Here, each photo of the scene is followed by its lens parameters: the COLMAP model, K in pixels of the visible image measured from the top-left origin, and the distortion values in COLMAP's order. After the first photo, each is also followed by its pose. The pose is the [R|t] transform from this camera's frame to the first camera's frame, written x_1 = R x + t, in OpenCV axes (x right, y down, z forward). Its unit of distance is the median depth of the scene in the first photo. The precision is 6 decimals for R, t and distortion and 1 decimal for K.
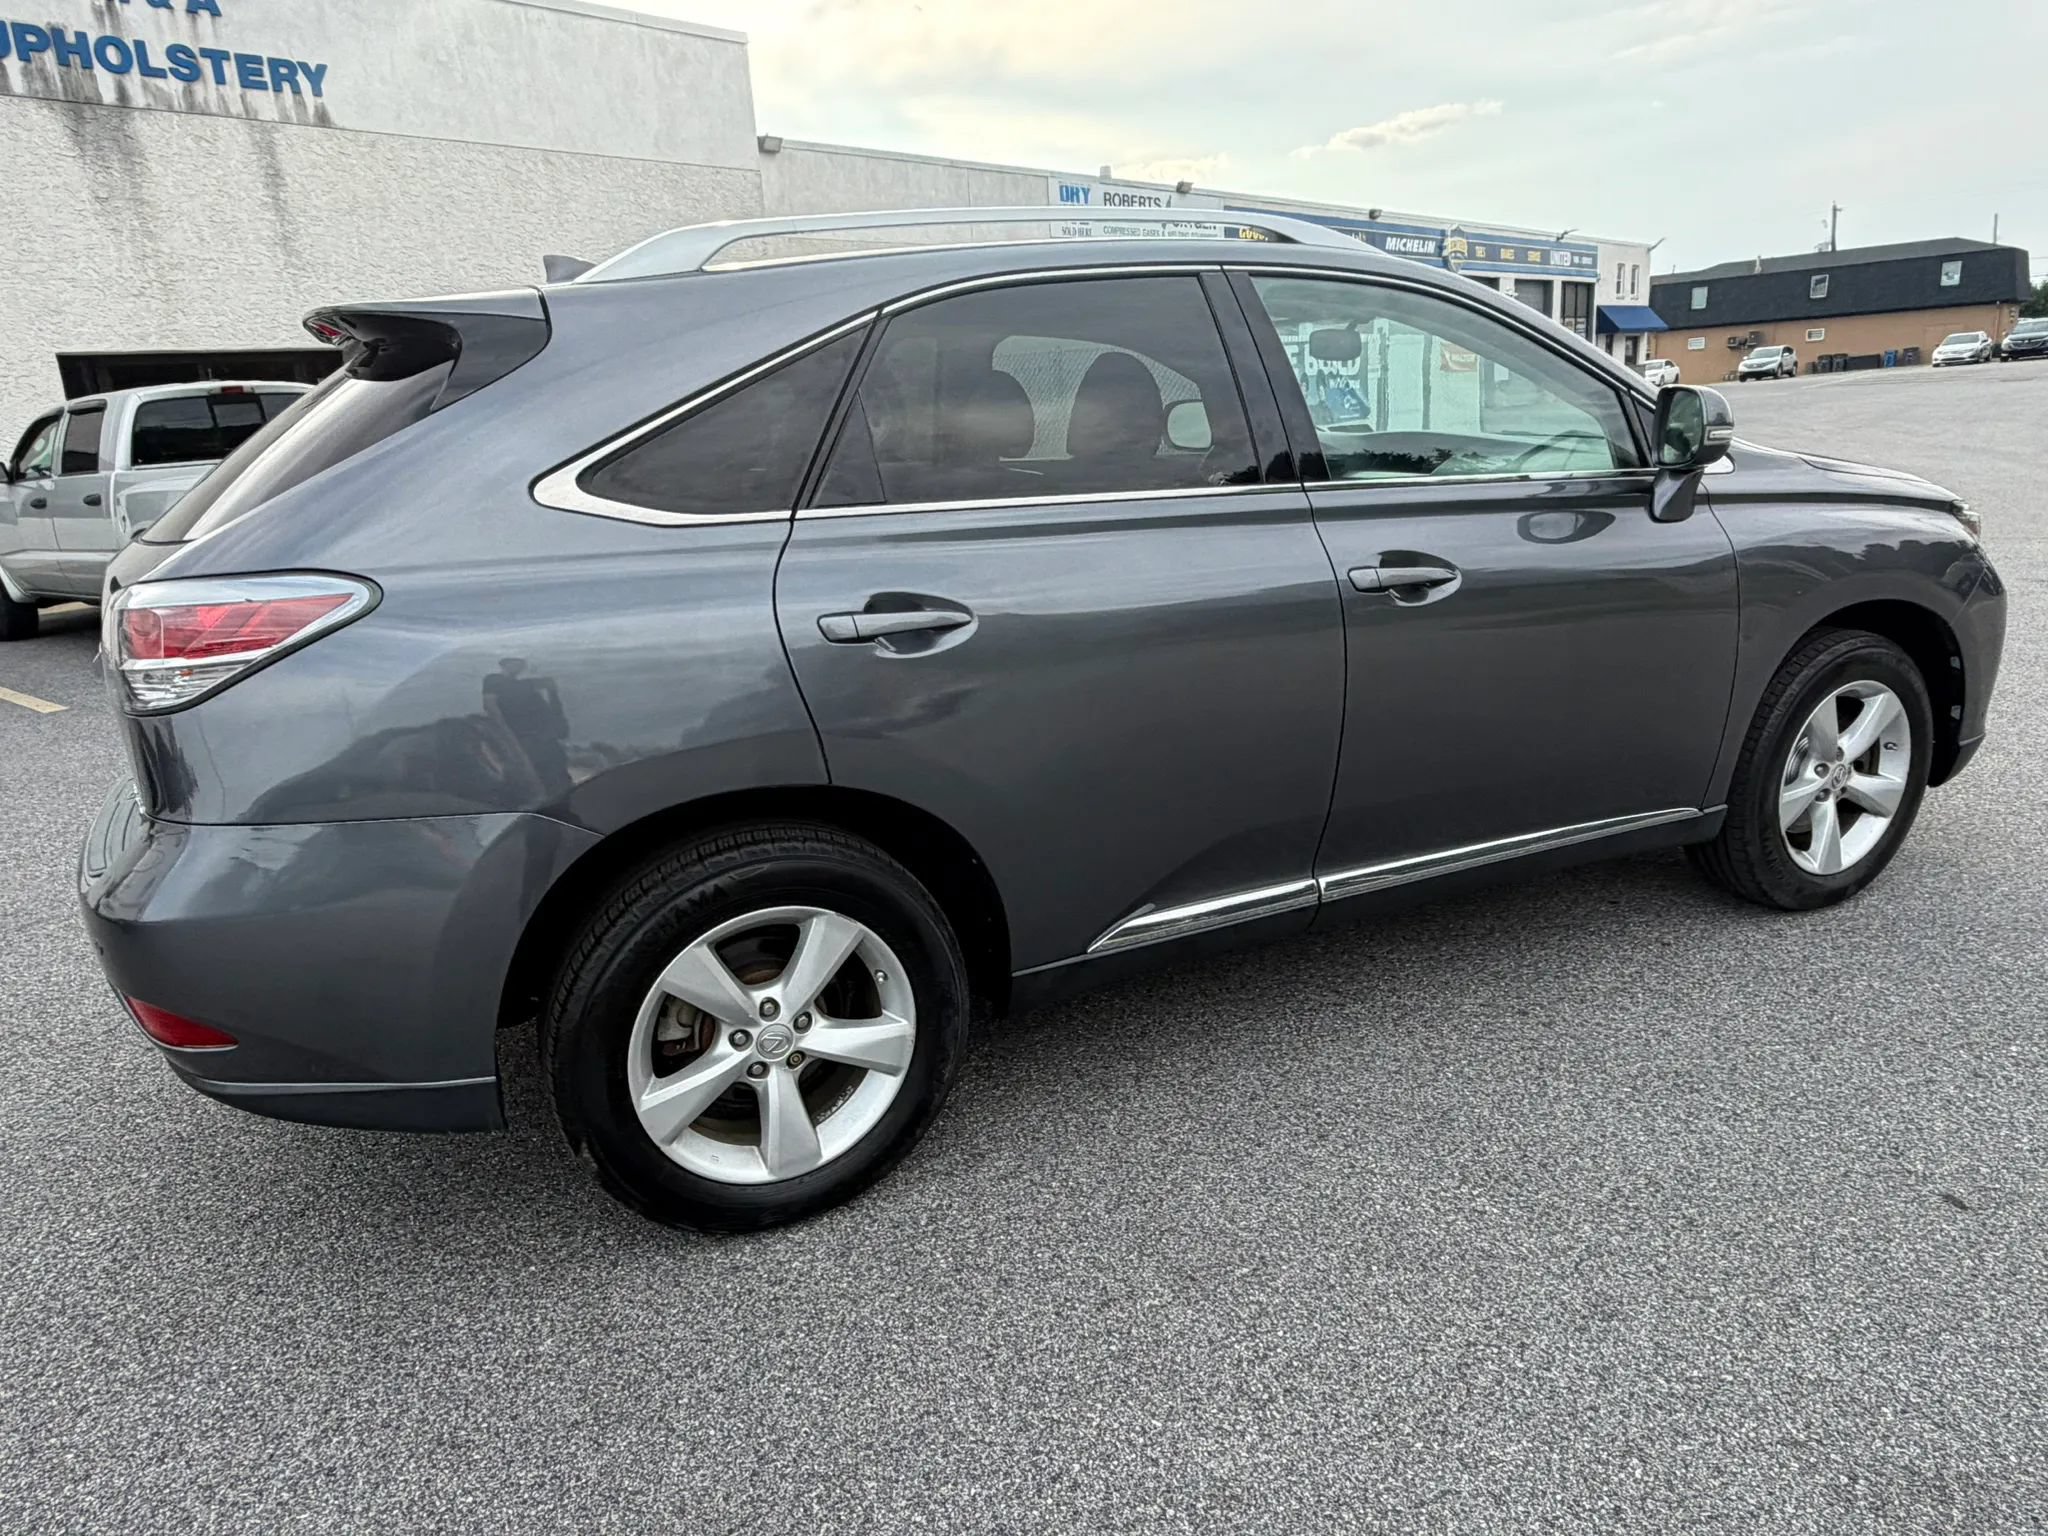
lens RADIAL K [[1339.8, 0, 1074.0], [0, 1339.8, 758.0], [0, 0, 1]] dist [0.000908, 0.001066]
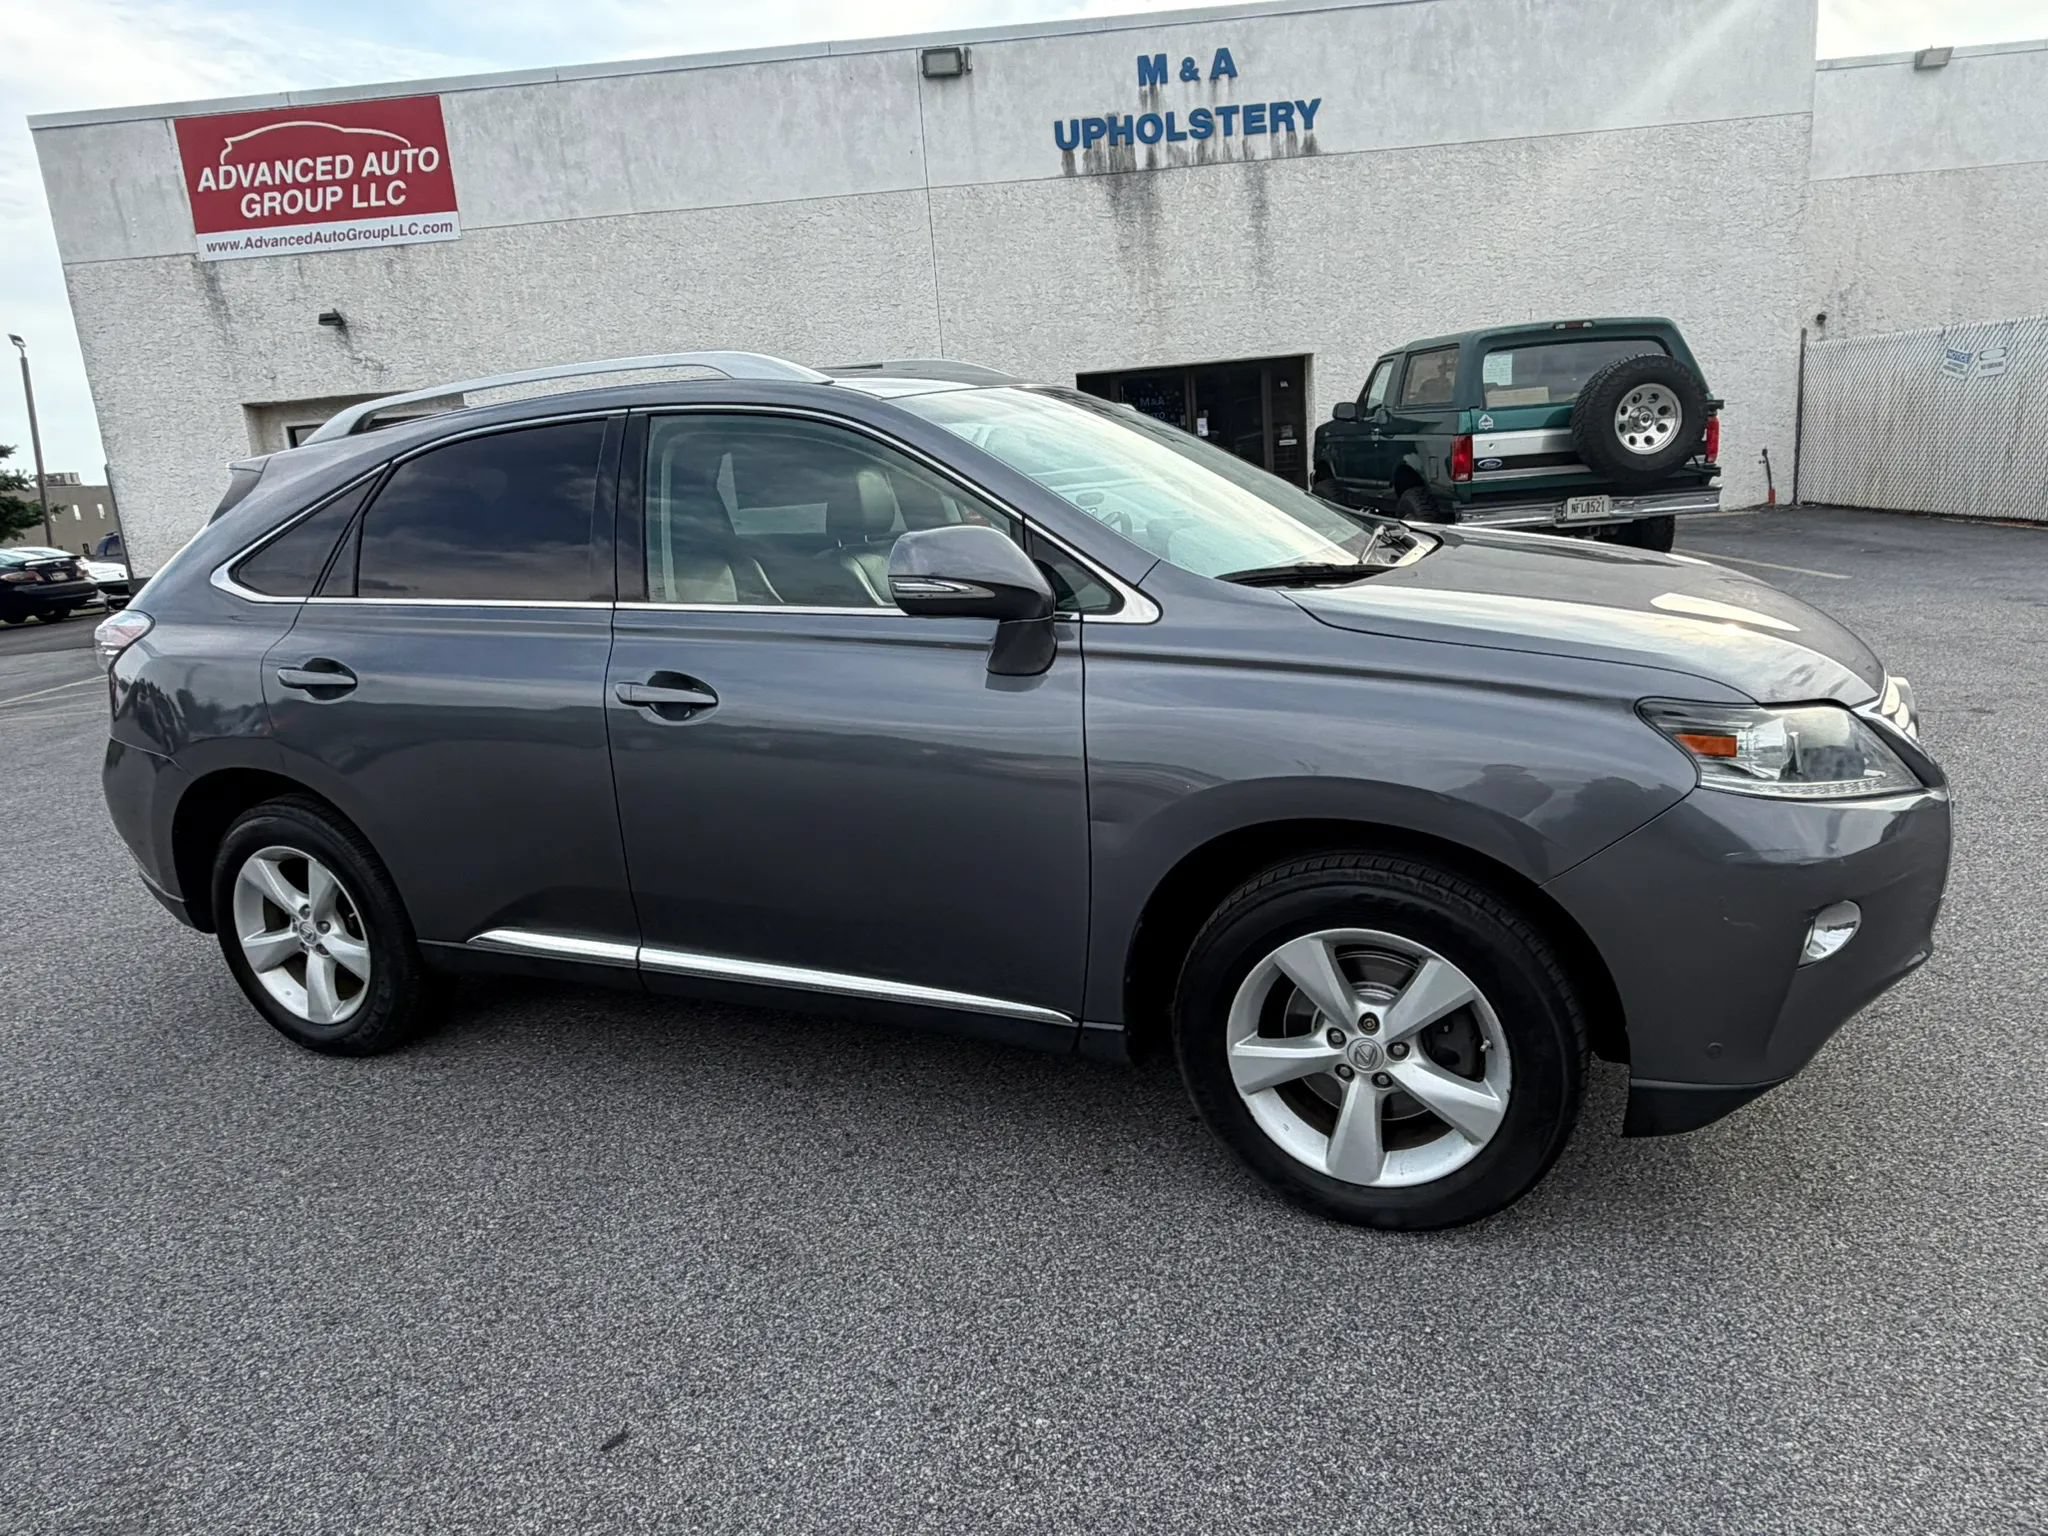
lens RADIAL K [[1397.0, 0, 1059.8], [0, 1397.0, 780.5], [0, 0, 1]] dist [-0.000240, 0.001032]
pose [[0.641679, 0.187336, -0.743743, 0.295013], [-0.163044, 0.980865, 0.106393, -0.054206], [0.749443, 0.052993, 0.659944, 0.111880]]
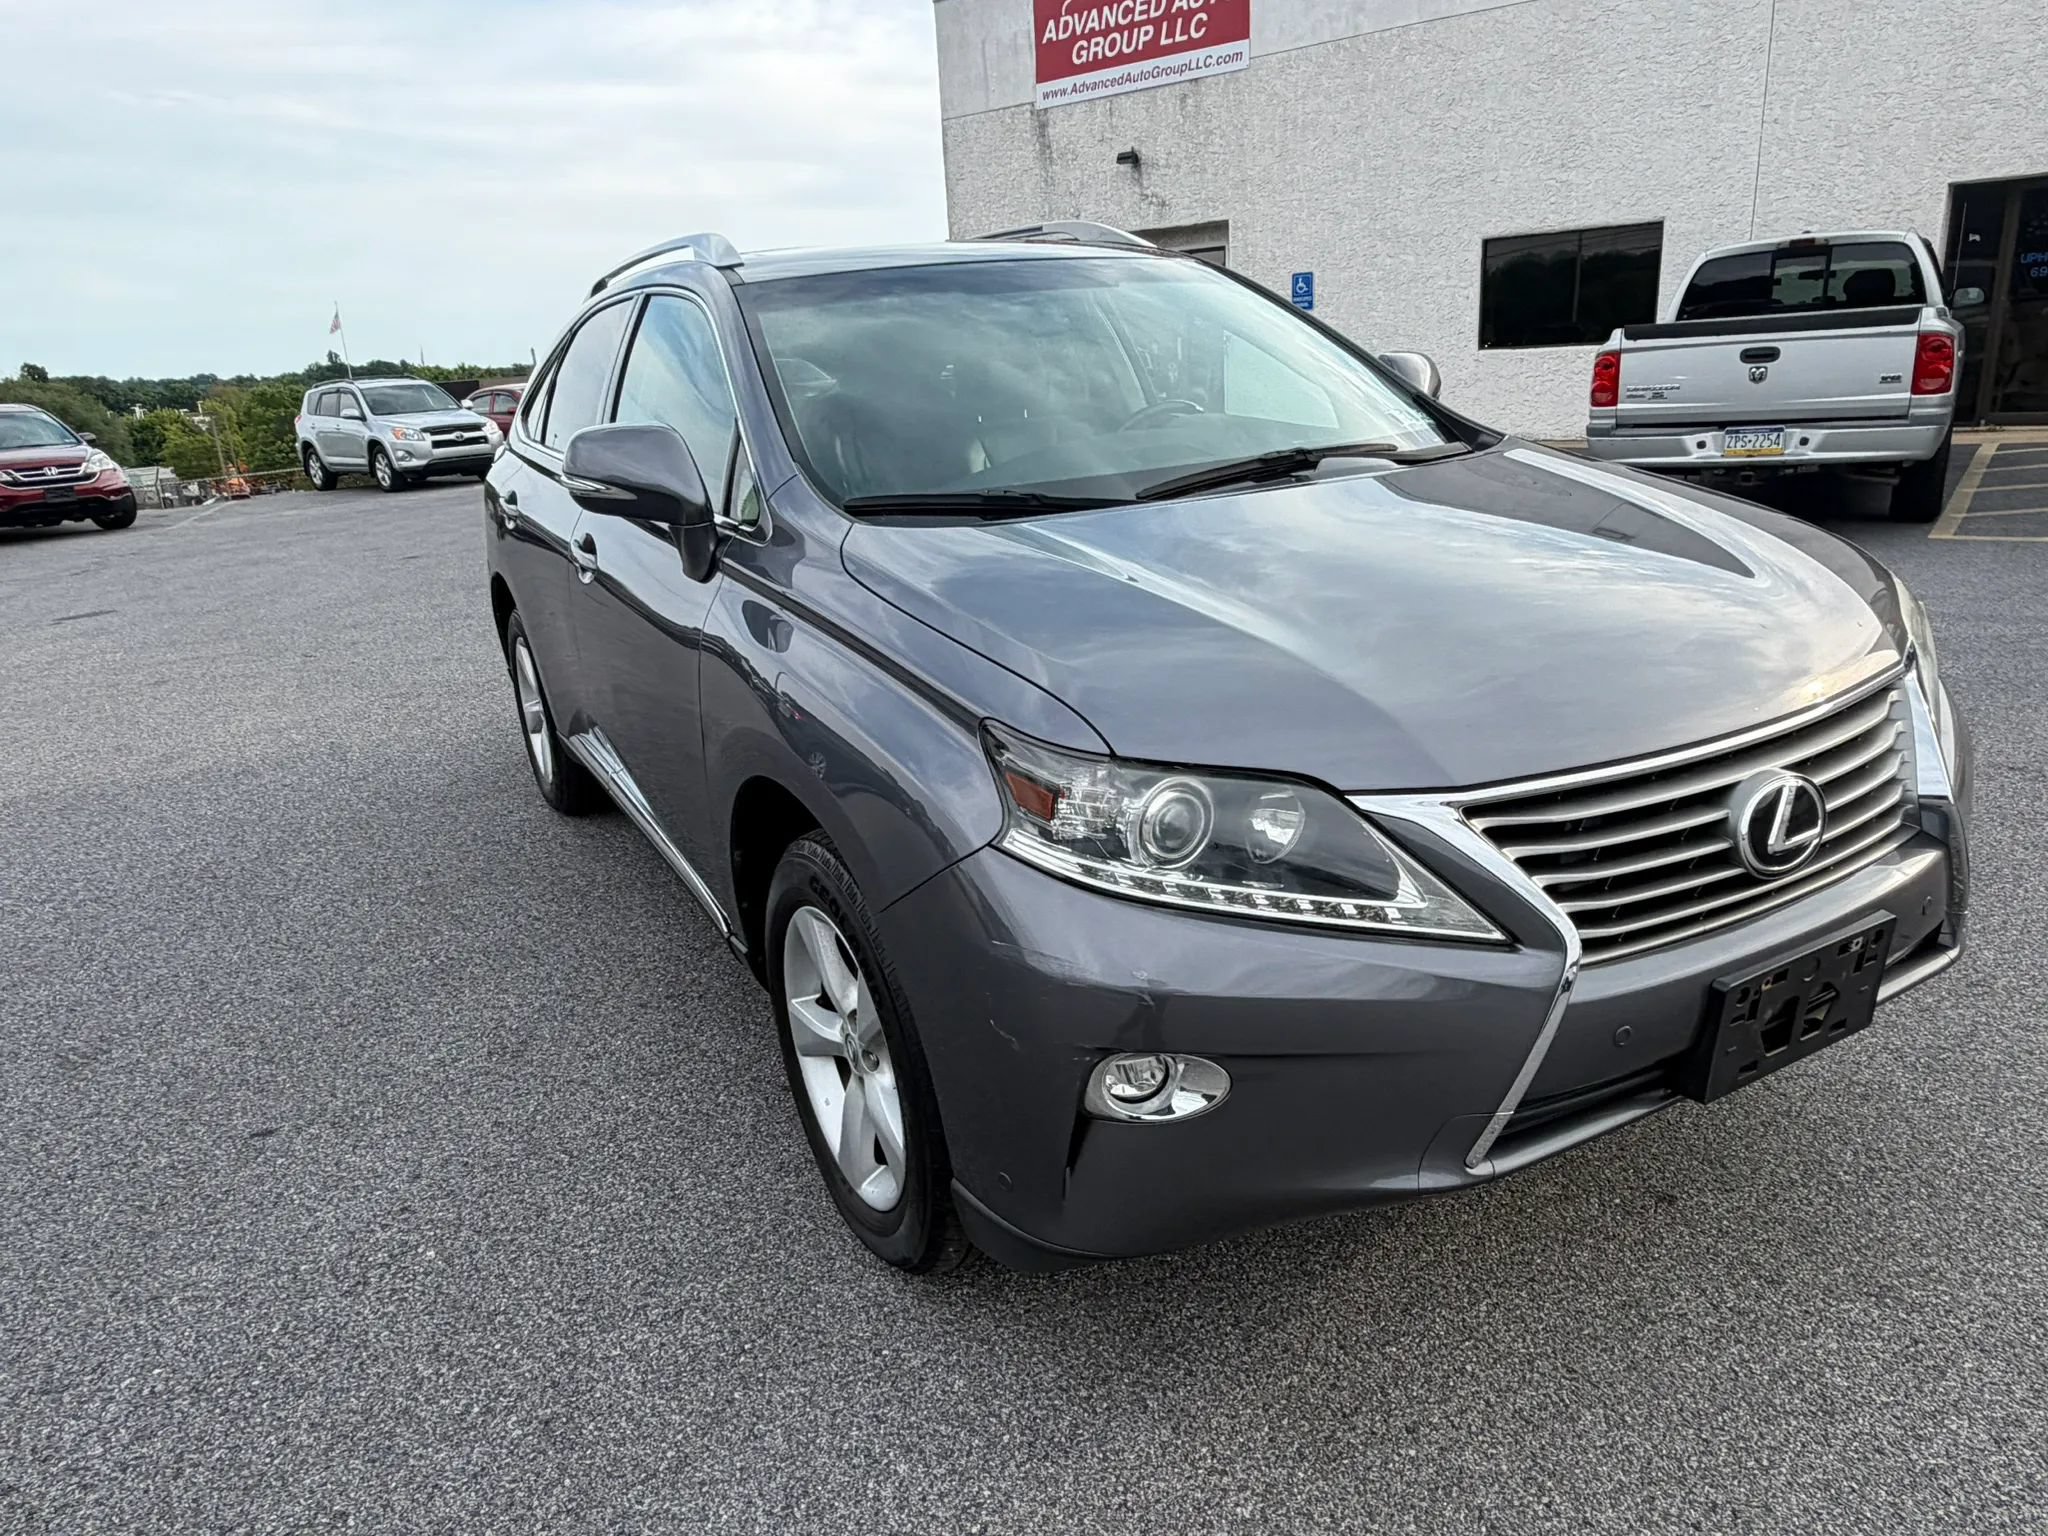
lens RADIAL K [[1405.3, 0, 1001.2], [0, 1405.3, 796.2], [0, 0, 1]] dist [-0.006165, 0.007338]
pose [[0.014506, 0.360644, -0.932591, 0.343671], [-0.203019, 0.914324, 0.350422, -0.104178], [0.979067, 0.184250, 0.086481, 0.294133]]
